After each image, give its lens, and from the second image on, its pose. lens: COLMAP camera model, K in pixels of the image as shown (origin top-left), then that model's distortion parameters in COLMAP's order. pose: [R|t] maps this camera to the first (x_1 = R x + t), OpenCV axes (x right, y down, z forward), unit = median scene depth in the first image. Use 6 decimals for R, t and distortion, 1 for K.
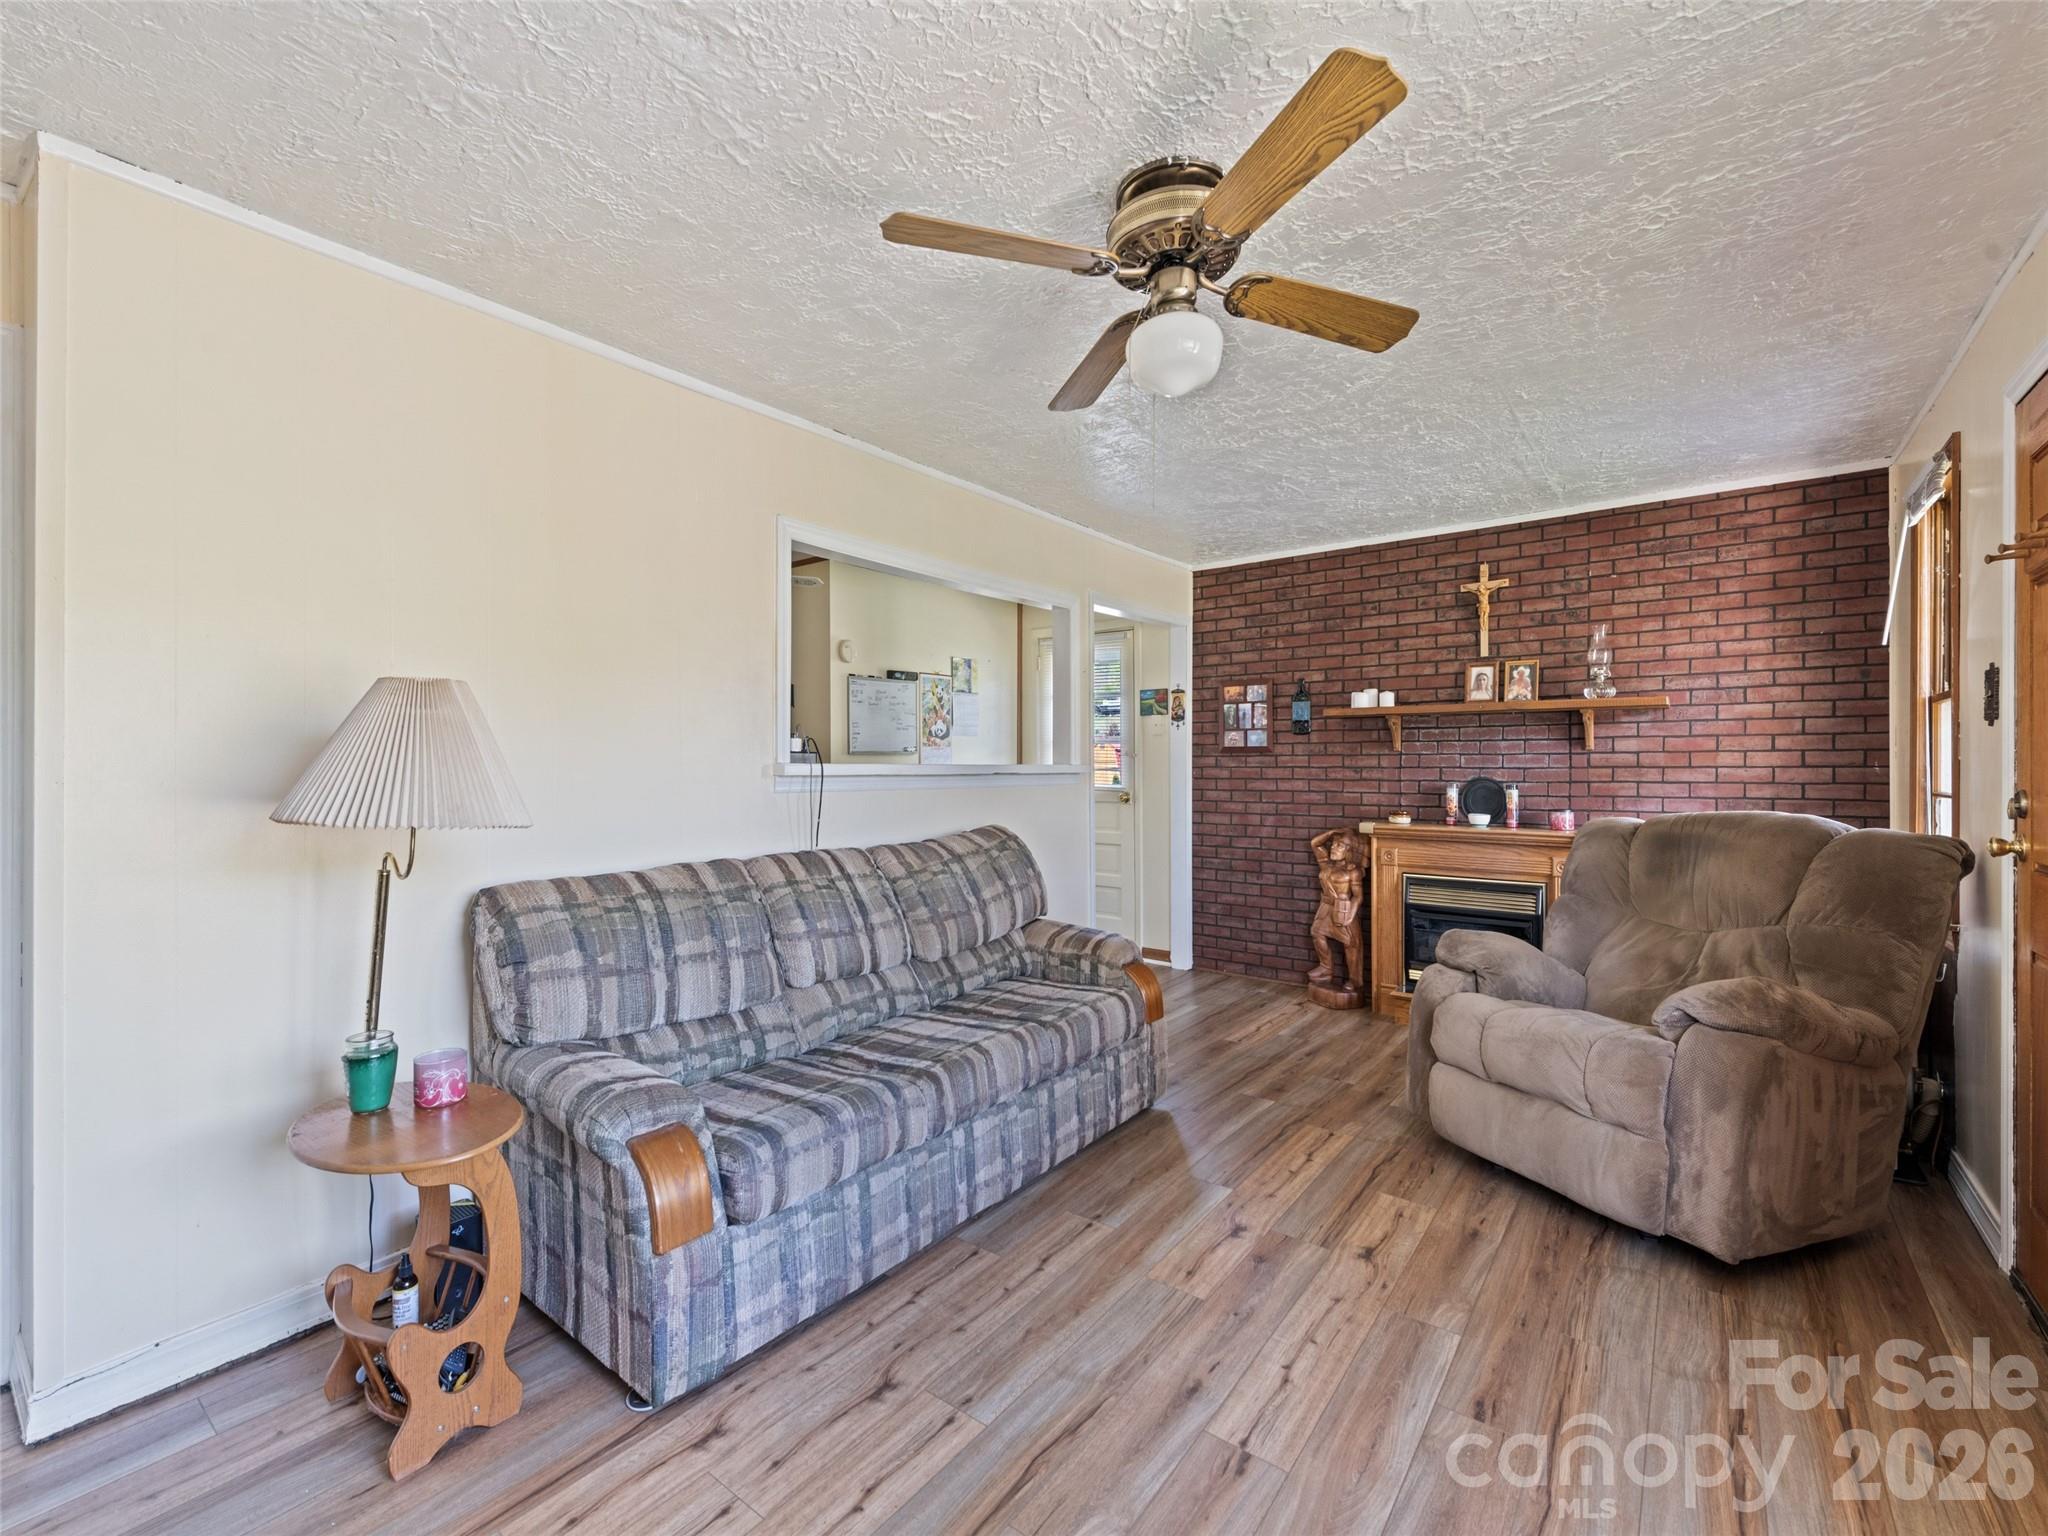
lens RADIAL K [[878.0, 0, 1024.0], [0, 878.0, 768.0], [0, 0, 1]] dist [0.012238, -0.000393]
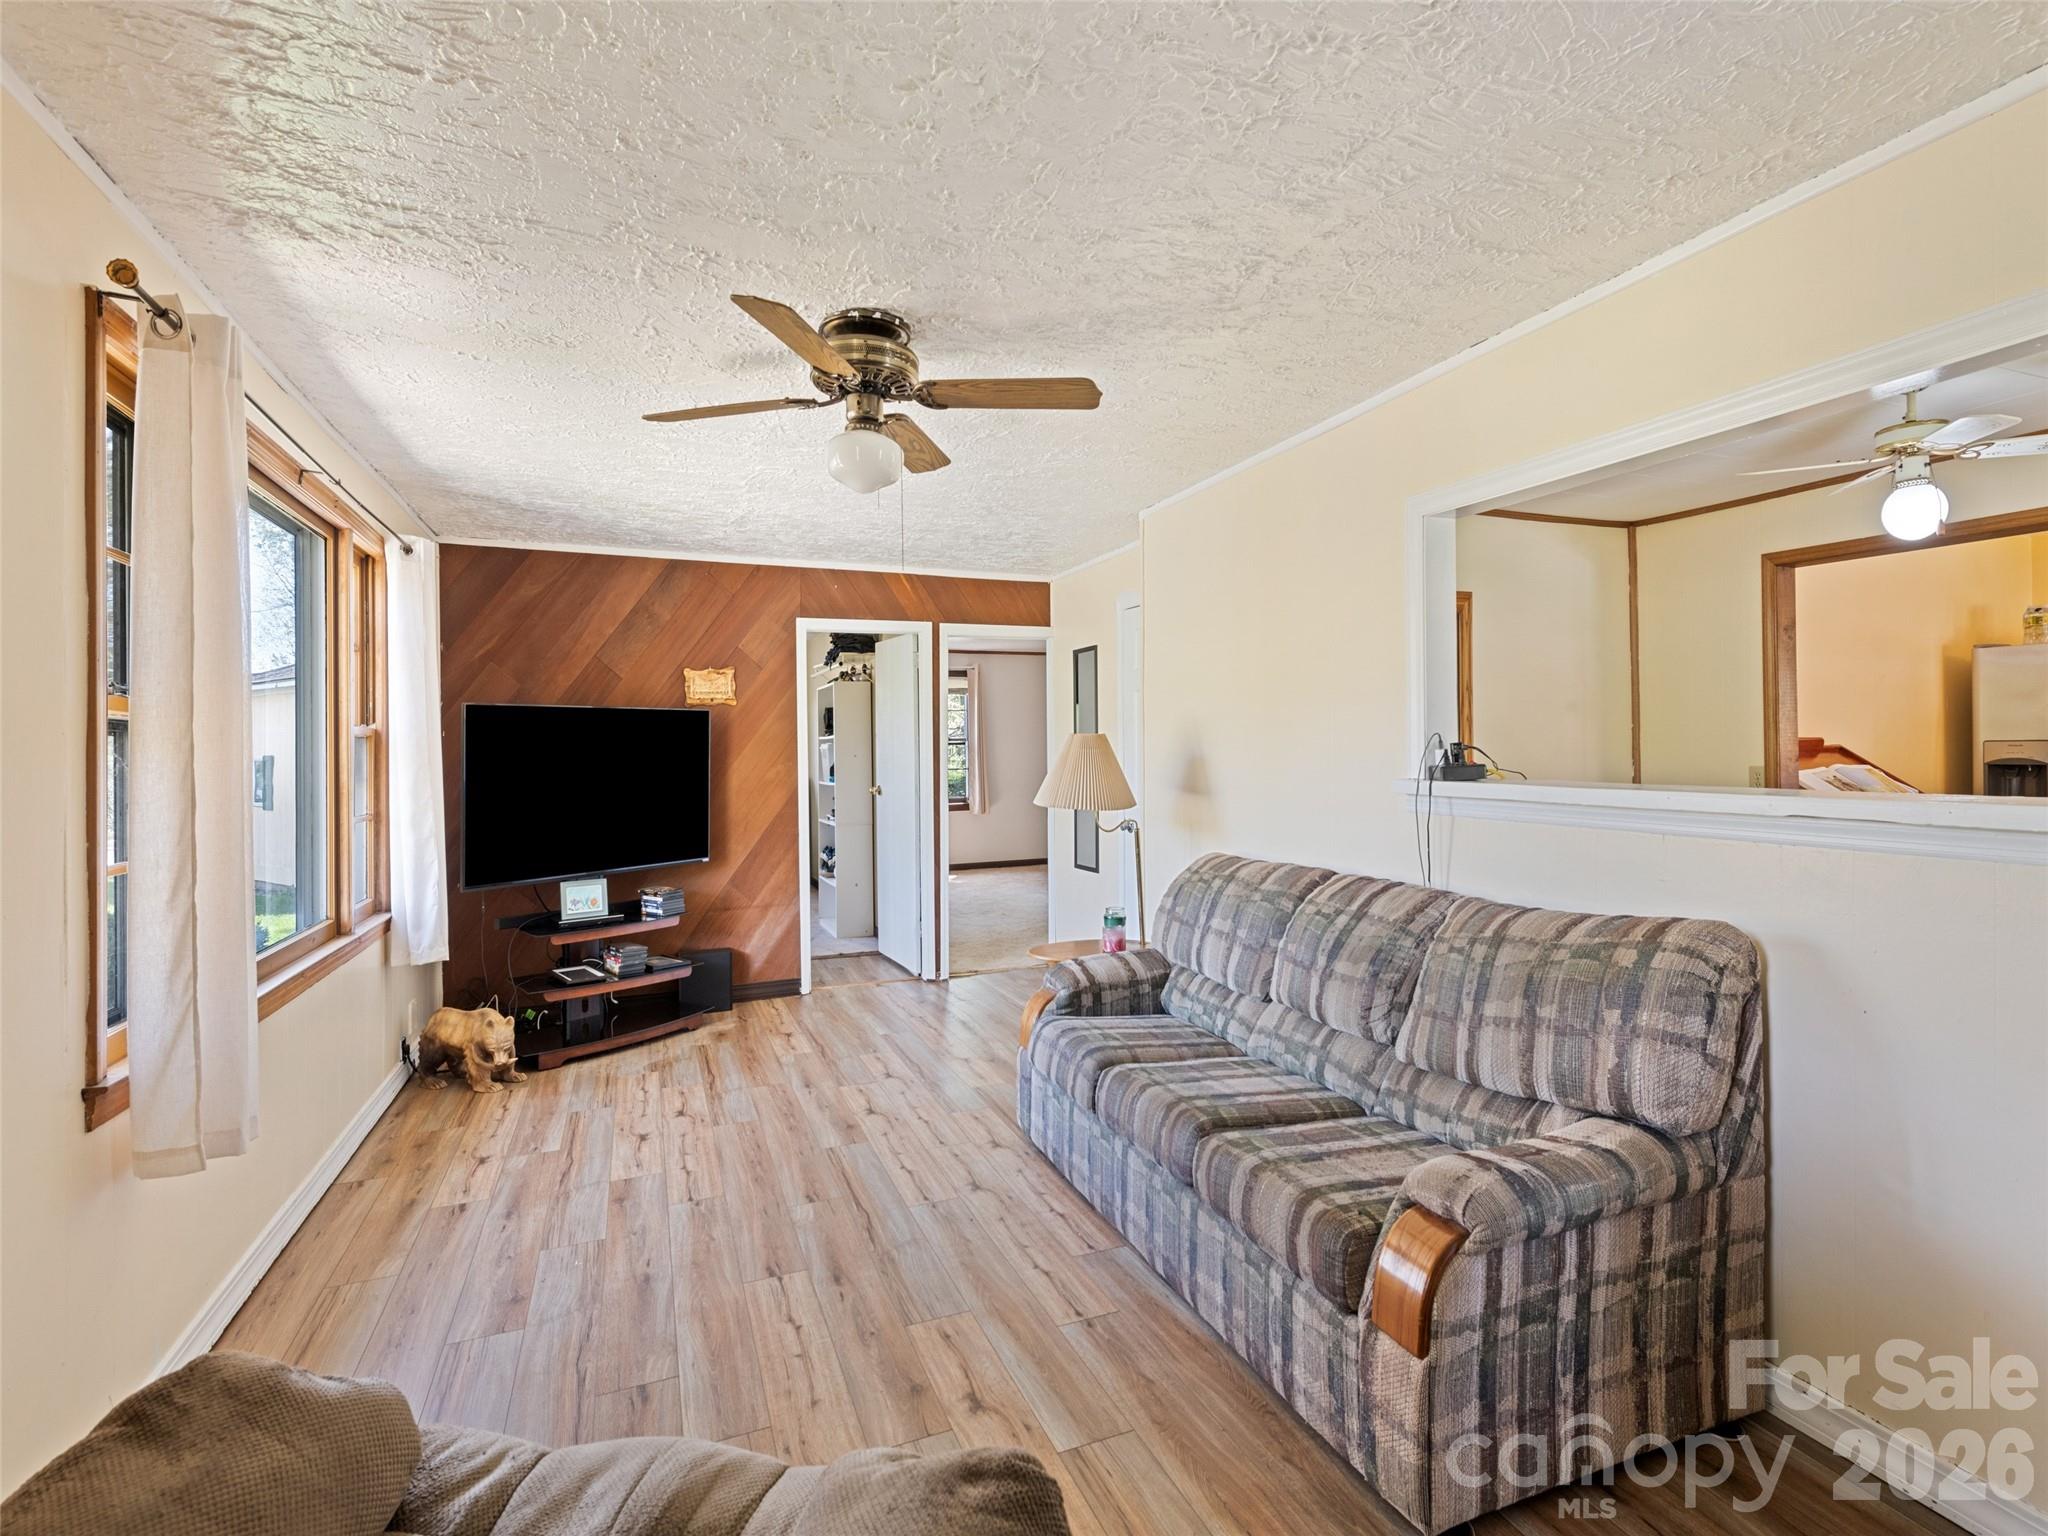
lens RADIAL K [[974.3, 0, 1029.9], [0, 974.3, 740.7], [0, 0, 1]] dist [0.018812, -0.000570]
pose [[-0.508359, 0.000137, -0.861145, 0.535078], [0.008871, 0.999948, -0.005077, -0.029573], [0.861100, -0.010220, -0.508334, 0.826808]]
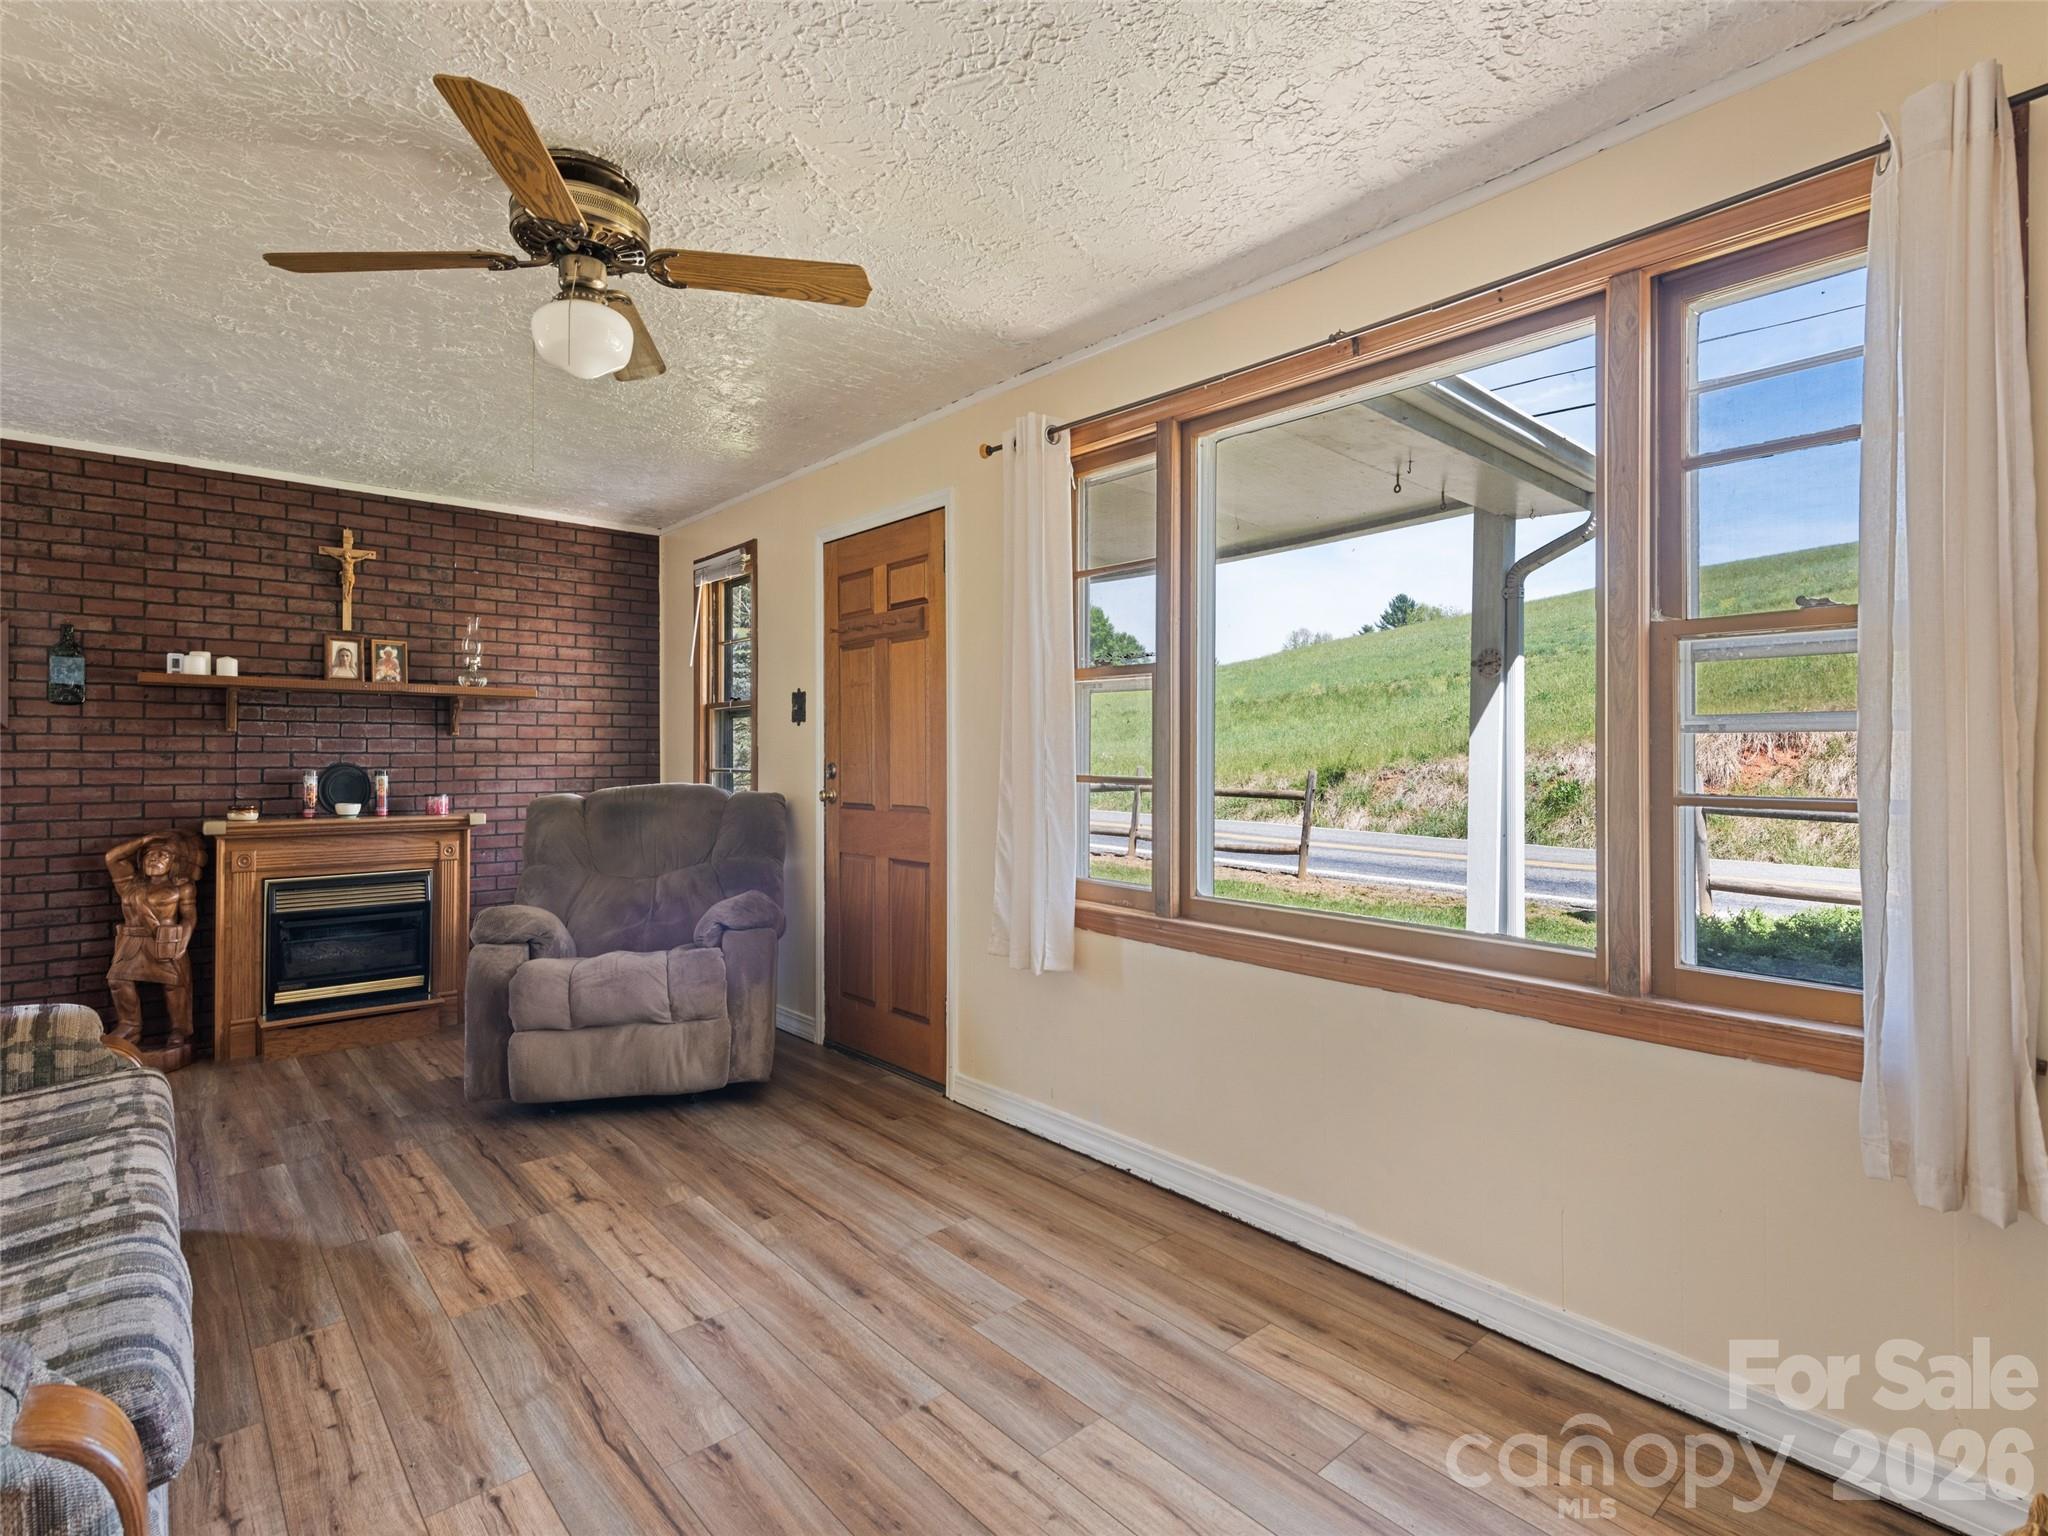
lens RADIAL K [[1006.6, 0, 1021.5], [0, 1006.6, 740.6], [0, 0, 1]] dist [0.002945, -0.000565]
pose [[0.190466, 0.017862, 0.981531, -0.383591], [0.003692, 0.999814, -0.018911, 0.010041], [-0.981687, 0.007226, 0.190365, 0.123986]]
